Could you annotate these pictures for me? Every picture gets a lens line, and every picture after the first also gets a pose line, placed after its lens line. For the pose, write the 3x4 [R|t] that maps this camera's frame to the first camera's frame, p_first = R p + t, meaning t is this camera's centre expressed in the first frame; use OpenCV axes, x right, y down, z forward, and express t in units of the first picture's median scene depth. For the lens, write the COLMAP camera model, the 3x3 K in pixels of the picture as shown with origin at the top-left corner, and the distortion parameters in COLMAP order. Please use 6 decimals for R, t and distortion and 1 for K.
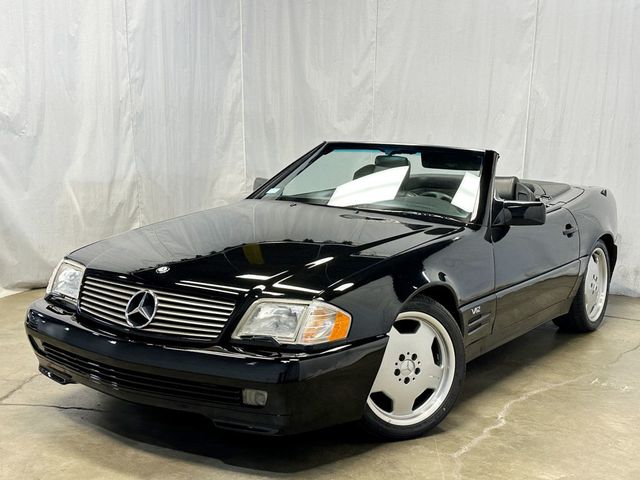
lens RADIAL K [[882.0, 0, 331.1], [0, 882.0, 240.7], [0, 0, 1]] dist [0.117146, -0.045539]
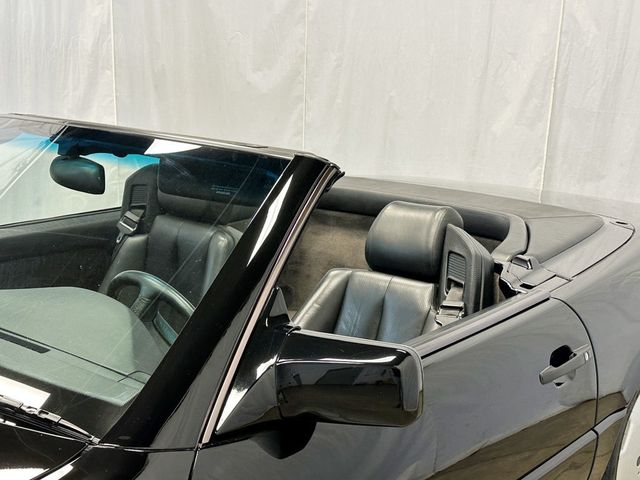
lens RADIAL K [[882.0, 0, 331.1], [0, 882.0, 240.7], [0, 0, 1]] dist [0.117146, -0.045539]
pose [[0.992431, 0.032714, -0.118364, 0.340427], [-0.026681, 0.998280, 0.052204, -0.129300], [0.119869, -0.048651, 0.991597, 0.986110]]
